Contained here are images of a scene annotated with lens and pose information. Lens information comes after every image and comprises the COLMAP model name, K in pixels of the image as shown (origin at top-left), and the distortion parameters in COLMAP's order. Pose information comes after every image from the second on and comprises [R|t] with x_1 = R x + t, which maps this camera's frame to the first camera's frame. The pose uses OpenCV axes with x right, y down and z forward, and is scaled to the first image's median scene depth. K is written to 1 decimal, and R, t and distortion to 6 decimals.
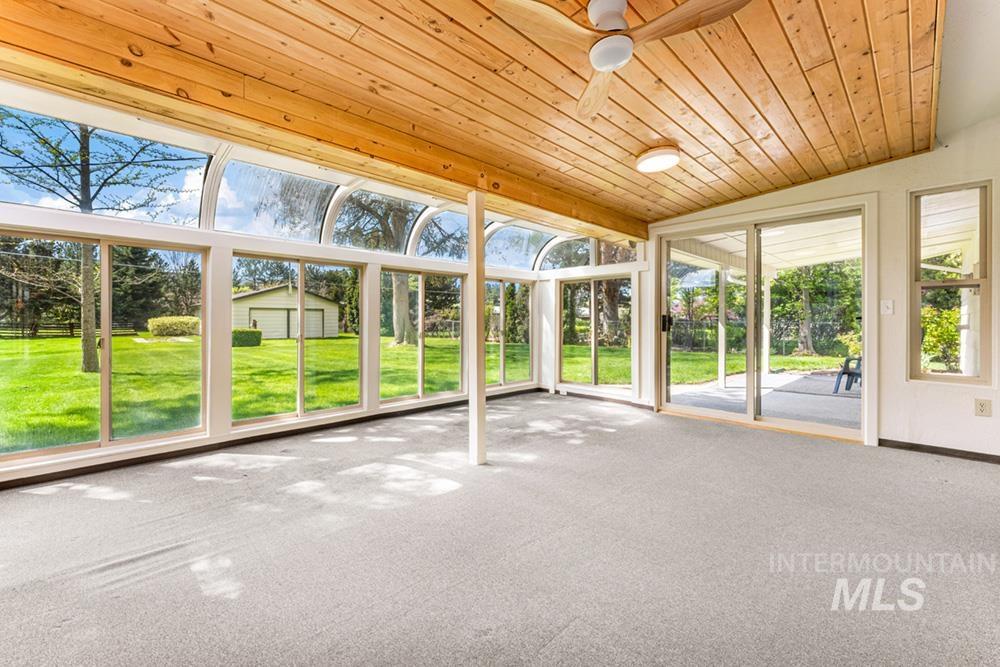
lens RADIAL K [[413.6, 0, 499.5], [0, 413.6, 324.5], [0, 0, 1]] dist [0.000943, 0.000042]
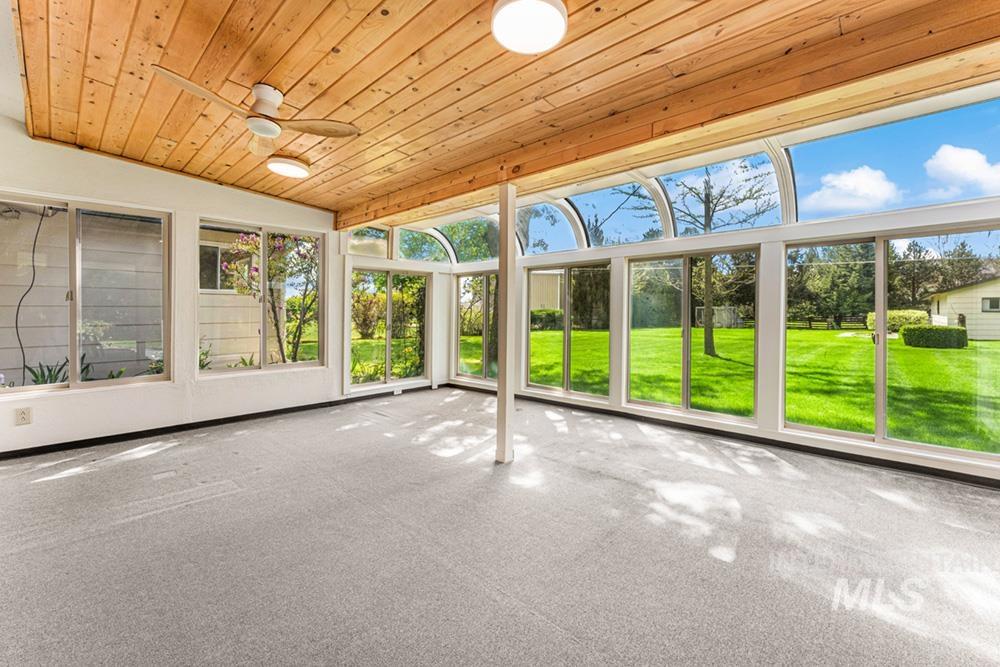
lens RADIAL K [[408.1, 0, 495.7], [0, 408.1, 308.0], [0, 0, 1]] dist [0.017754, -0.000017]
pose [[0.042253, -0.016252, -0.998975, 0.678256], [-0.010417, 0.999806, -0.016706, -0.006320], [0.999053, 0.011112, 0.042075, 0.691701]]
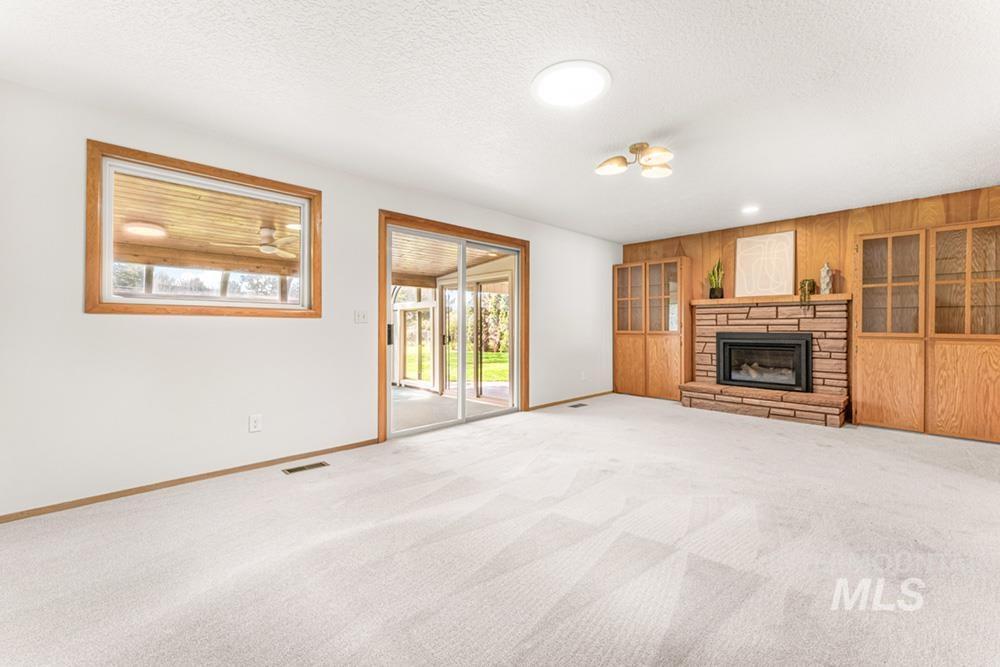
lens RADIAL K [[410.4, 0, 509.4], [0, 410.4, 330.1], [0, 0, 1]] dist [0.000055, -0.000179]
pose [[0.999962, -0.008589, -0.001385, 0.763580], [0.008582, 0.999948, -0.005436, -0.035011], [0.001432, 0.005424, 0.999984, -0.704305]]
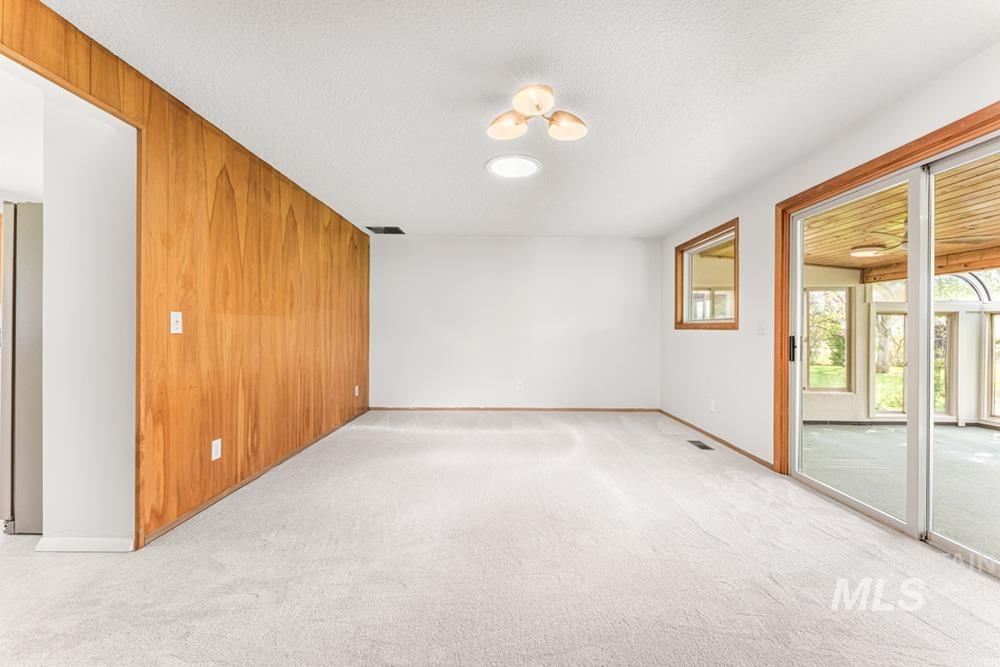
lens RADIAL K [[407.5, 0, 500.0], [0, 407.5, 333.5], [0, 0, 1]] dist [-0.001542, -0.000304]
pose [[-0.698921, -0.006347, -0.715171, 1.413306], [-0.018395, 0.999789, 0.009104, -0.057269], [0.714962, 0.019519, -0.698891, 0.374898]]
